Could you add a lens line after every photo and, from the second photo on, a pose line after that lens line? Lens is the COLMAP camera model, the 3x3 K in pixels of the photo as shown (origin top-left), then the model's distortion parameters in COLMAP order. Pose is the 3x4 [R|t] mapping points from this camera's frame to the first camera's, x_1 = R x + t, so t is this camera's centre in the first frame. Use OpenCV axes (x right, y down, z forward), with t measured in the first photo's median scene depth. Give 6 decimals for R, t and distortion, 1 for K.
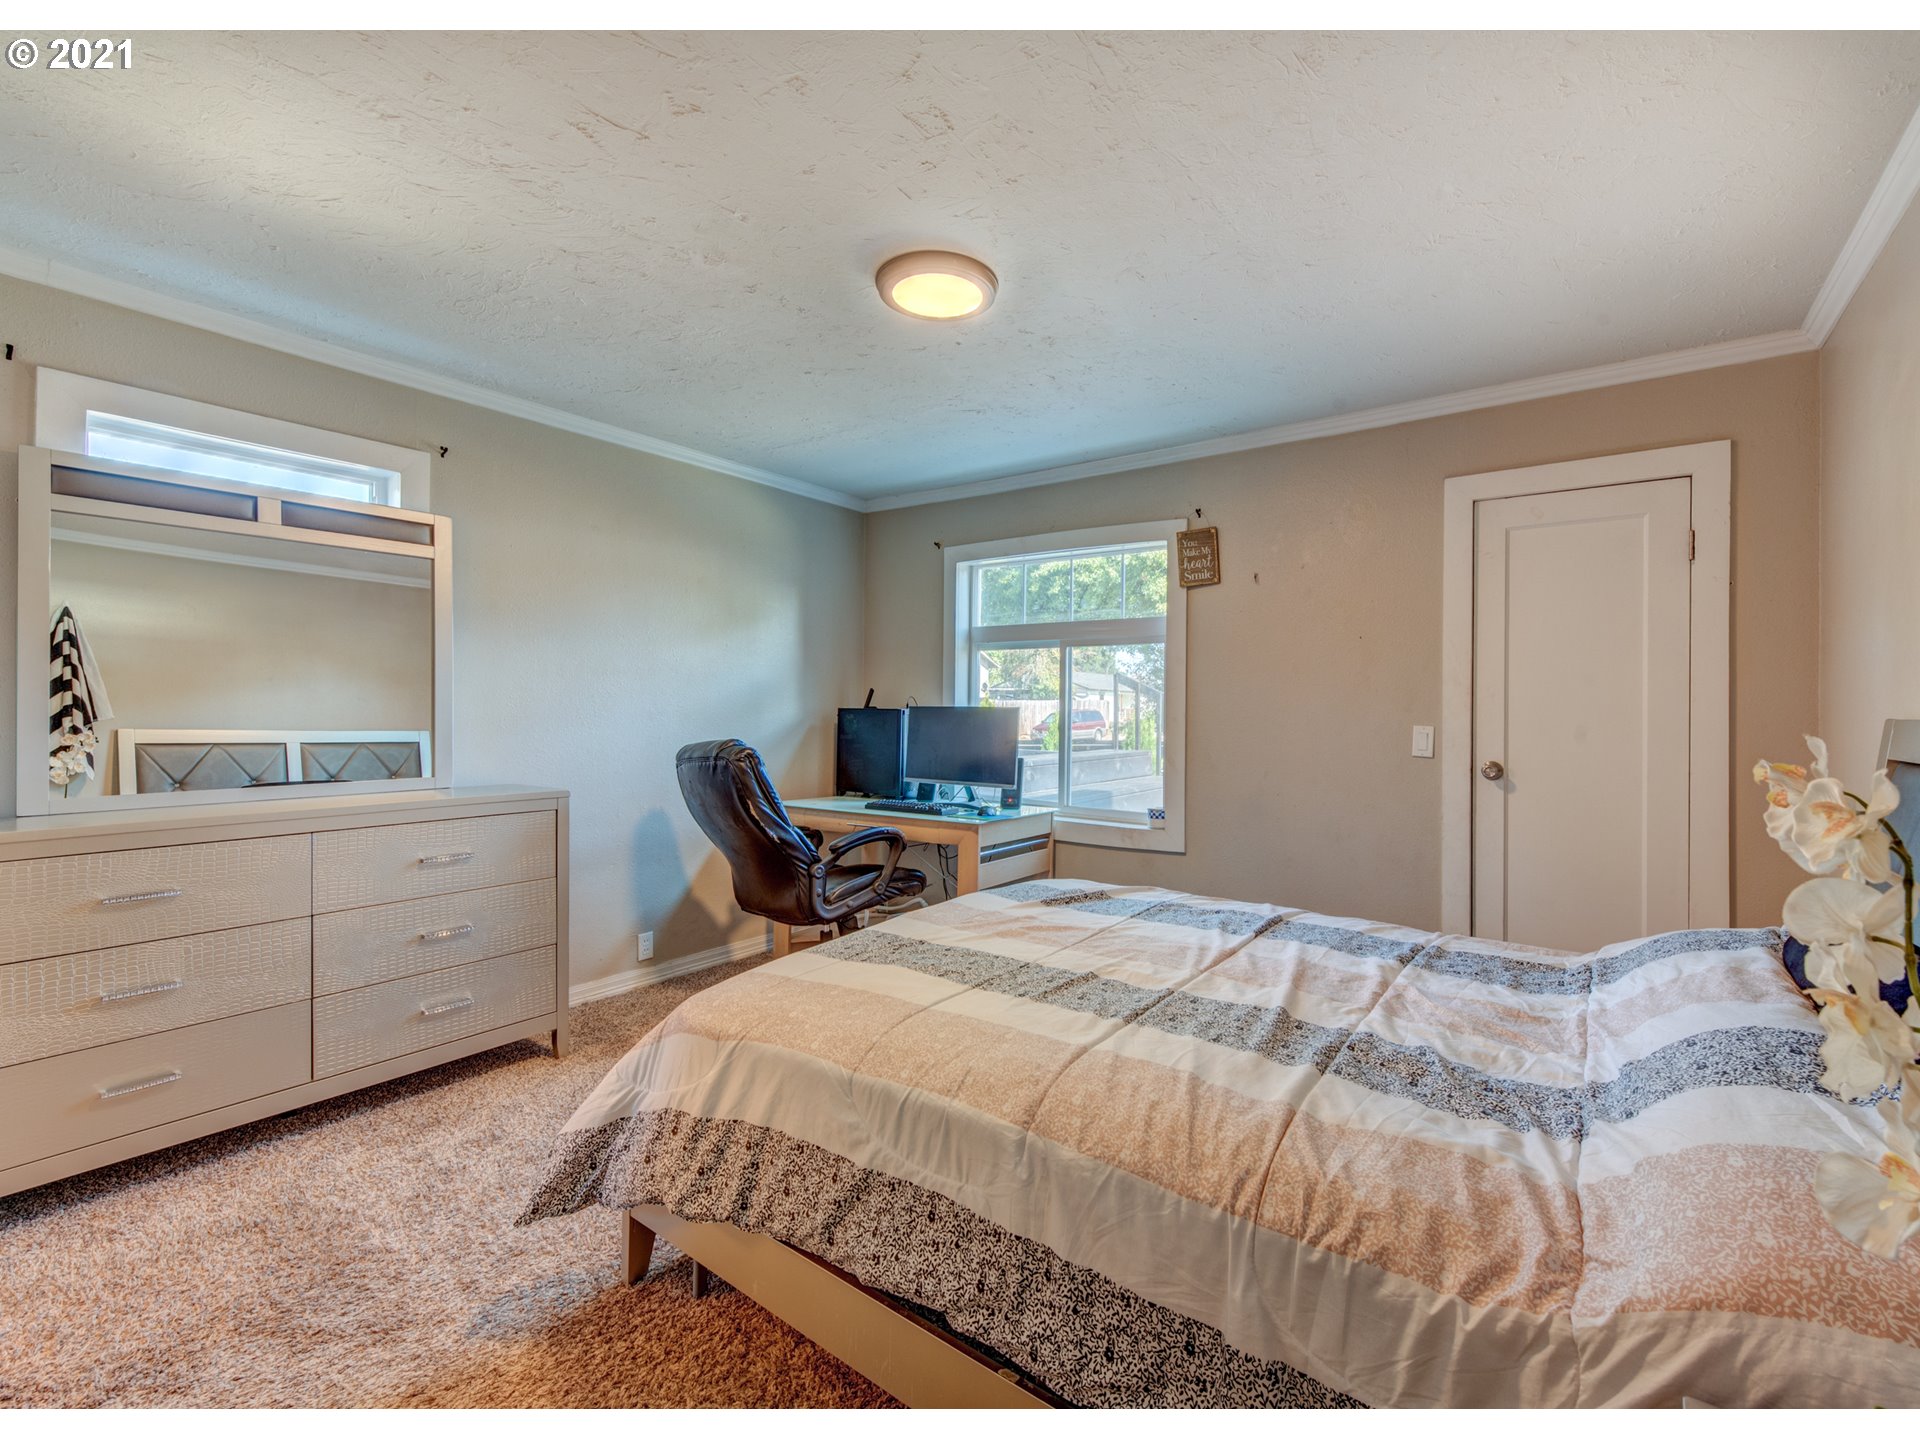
lens RADIAL K [[833.3, 0, 960.0], [0, 833.3, 720.0], [0, 0, 1]] dist [0.001609, 0.000046]
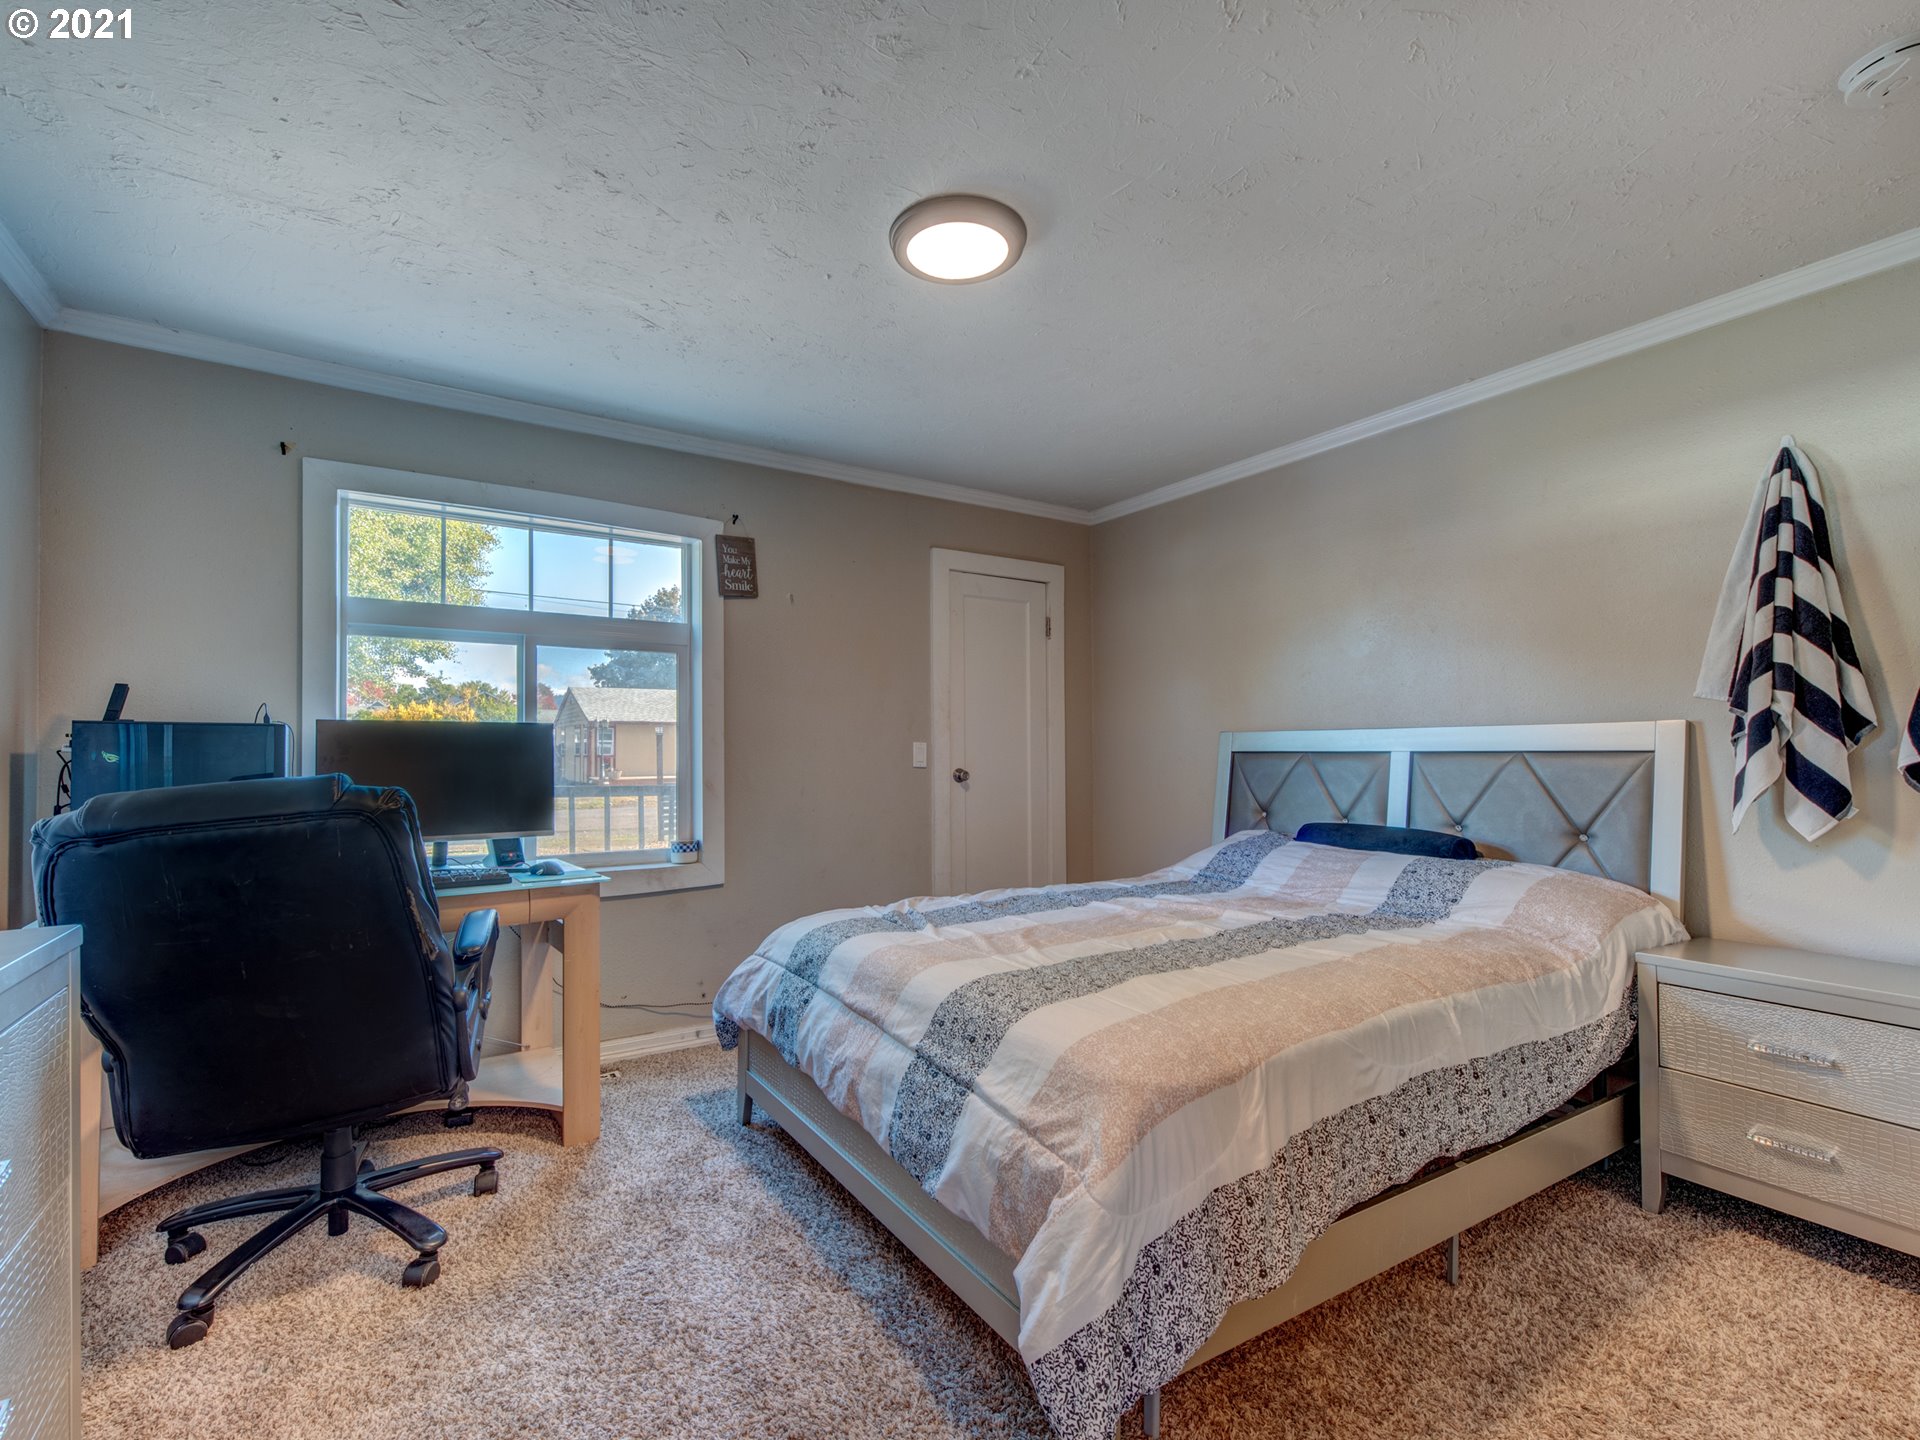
lens RADIAL K [[897.9, 0, 947.0], [0, 897.9, 740.6], [0, 0, 1]] dist [0.000678, -0.000111]
pose [[0.350831, -0.002648, 0.936435, -0.583957], [0.012575, 0.999919, -0.001884, 0.006486], [-0.936354, 0.012436, 0.350836, 0.427635]]
